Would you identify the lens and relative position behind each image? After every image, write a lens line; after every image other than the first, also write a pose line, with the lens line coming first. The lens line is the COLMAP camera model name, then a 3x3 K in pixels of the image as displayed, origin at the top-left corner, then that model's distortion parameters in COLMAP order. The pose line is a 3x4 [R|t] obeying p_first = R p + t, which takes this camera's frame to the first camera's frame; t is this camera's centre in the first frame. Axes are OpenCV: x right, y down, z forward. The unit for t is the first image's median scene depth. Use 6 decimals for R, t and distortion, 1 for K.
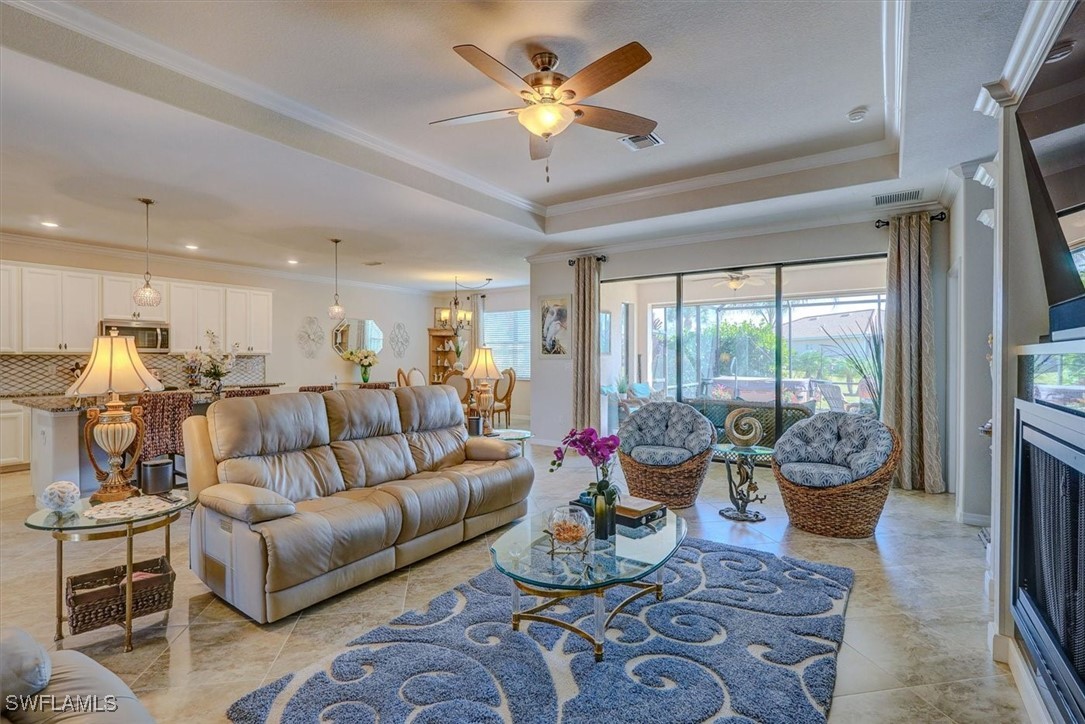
lens RADIAL K [[505.6, 0, 537.8], [0, 505.6, 360.3], [0, 0, 1]] dist [-0.021350, 0.011263]
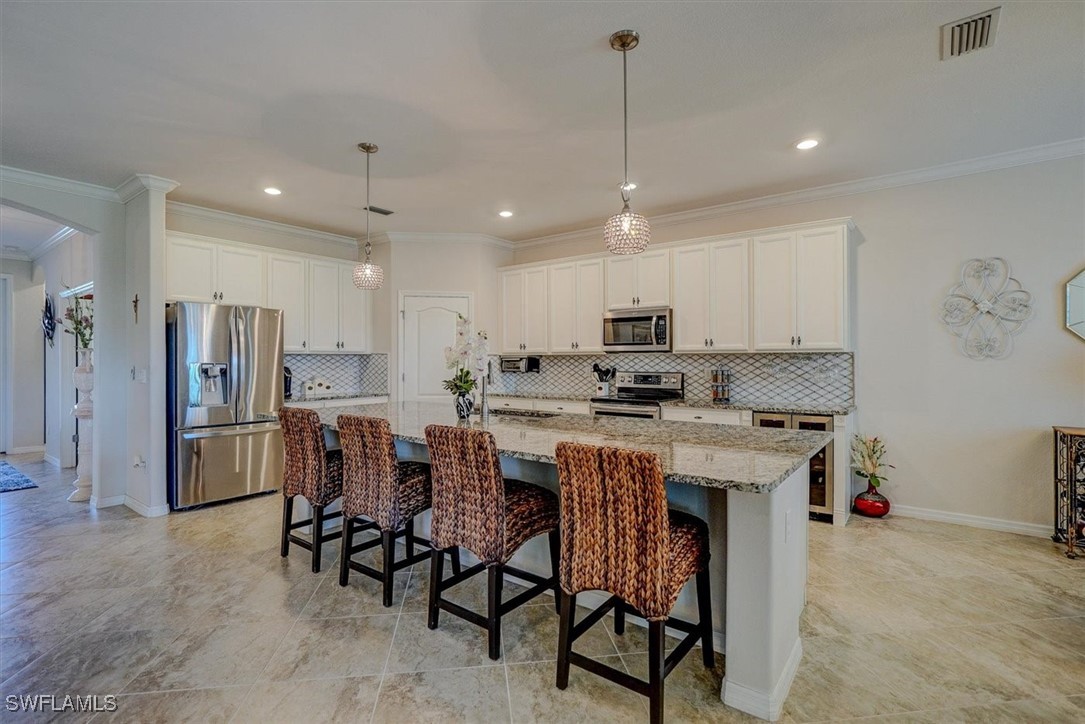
lens RADIAL K [[510.2, 0, 540.3], [0, 510.2, 356.7], [0, 0, 1]] dist [-0.013177, 0.000207]
pose [[-0.042875, -0.002162, -0.999078, -0.030287], [-0.001947, 0.999996, -0.002081, -0.005819], [0.999079, 0.001856, -0.042879, 0.965172]]
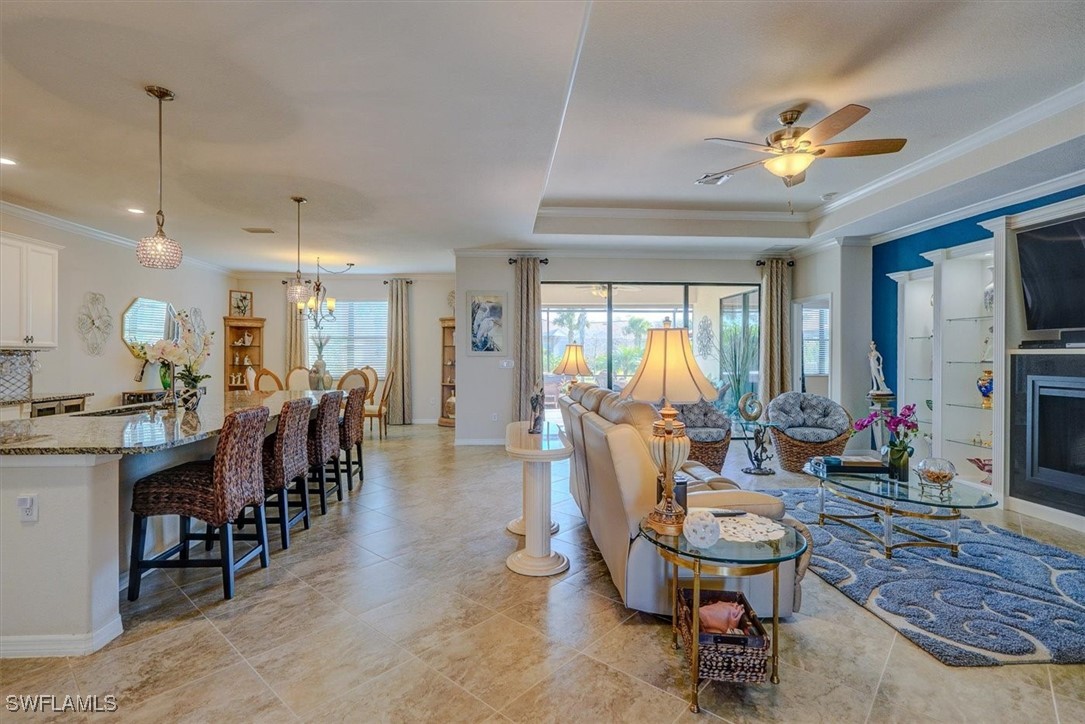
lens RADIAL K [[508.9, 0, 530.1], [0, 508.9, 358.5], [0, 0, 1]] dist [-0.027970, 0.011023]
pose [[0.793988, -0.003195, 0.607925, -0.586529], [0.001667, 0.999994, 0.003078, -0.001165], [-0.607931, -0.001430, 0.793989, 0.189233]]
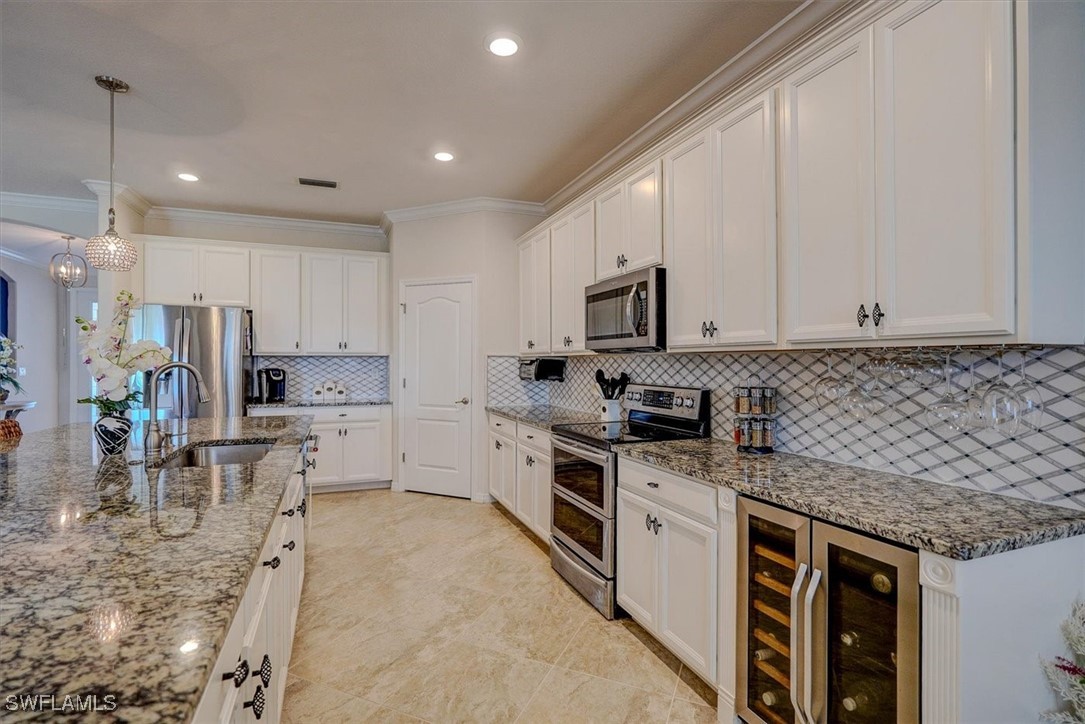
lens RADIAL K [[505.6, 0, 537.8], [0, 505.6, 360.3], [0, 0, 1]] dist [-0.021350, 0.011263]
pose [[-0.554175, 0.000377, -0.832400, -0.431106], [-0.002952, 0.999993, 0.002418, -0.007212], [0.832395, 0.003798, -0.554170, 1.282274]]
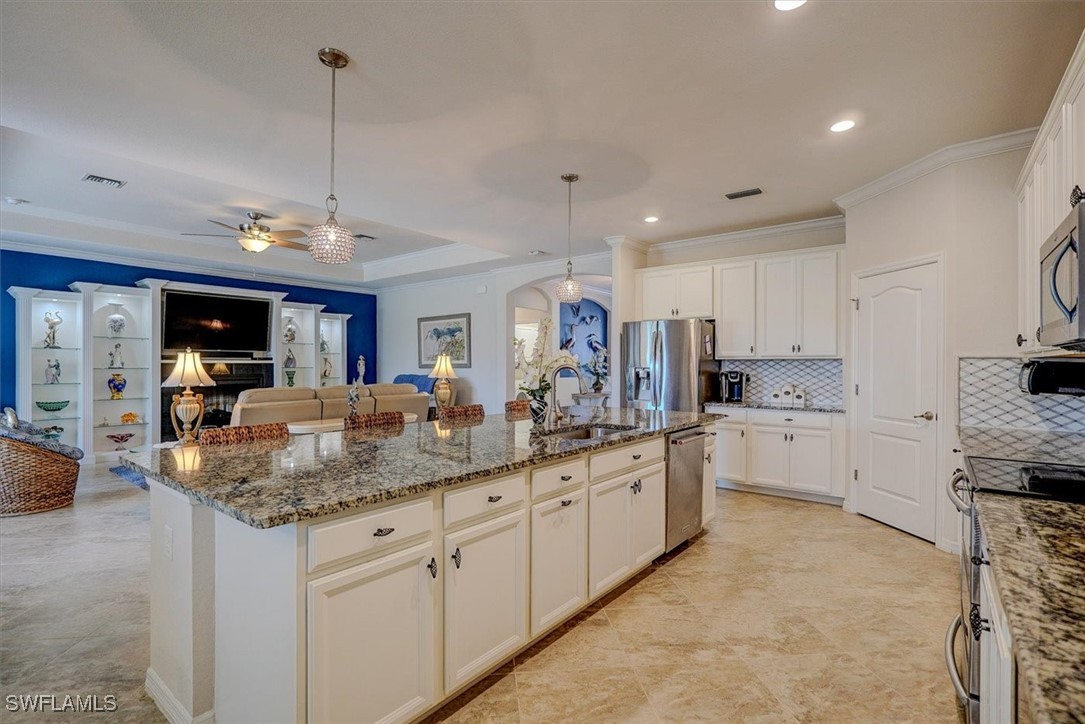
lens RADIAL K [[510.6, 0, 548.4], [0, 510.6, 364.5], [0, 0, 1]] dist [-0.041738, 0.036745]
pose [[-0.998869, -0.000745, 0.047546, -0.585199], [-0.000546, 0.999991, 0.004201, -0.006347], [-0.047549, 0.004170, -0.998860, 1.381545]]
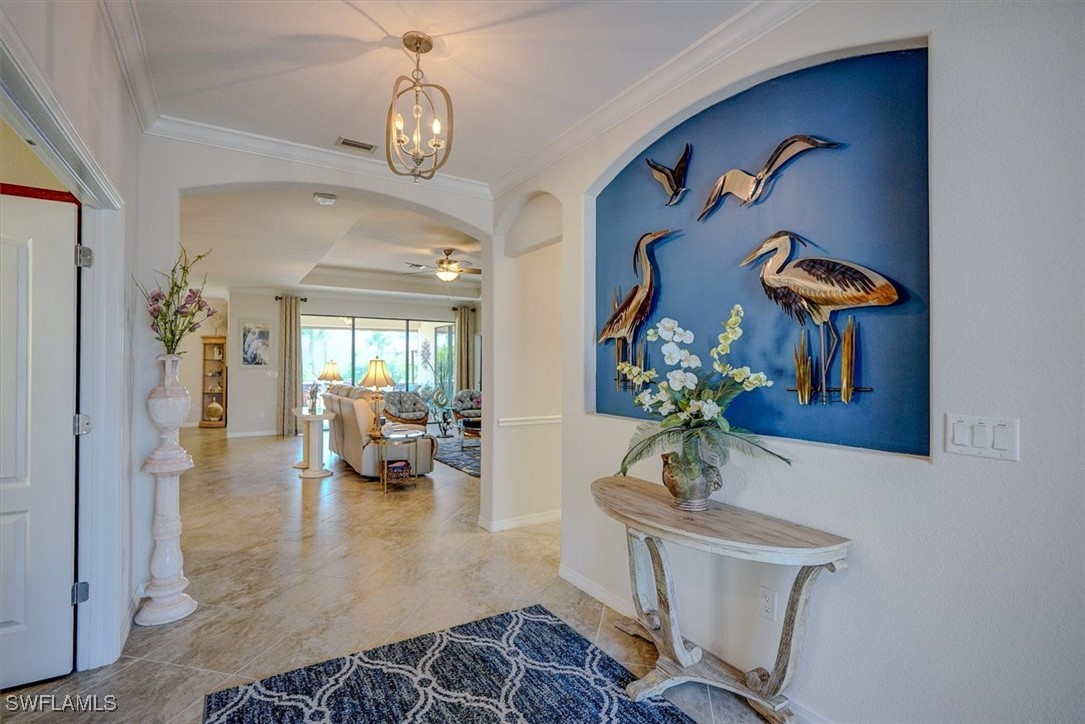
lens RADIAL K [[505.6, 0, 537.8], [0, 505.6, 360.3], [0, 0, 1]] dist [-0.021350, 0.011263]
pose [[0.398139, 0.010835, 0.917261, -1.006496], [0.001420, 0.999922, -0.012428, -0.008088], [-0.917324, 0.006251, 0.398093, -0.206873]]
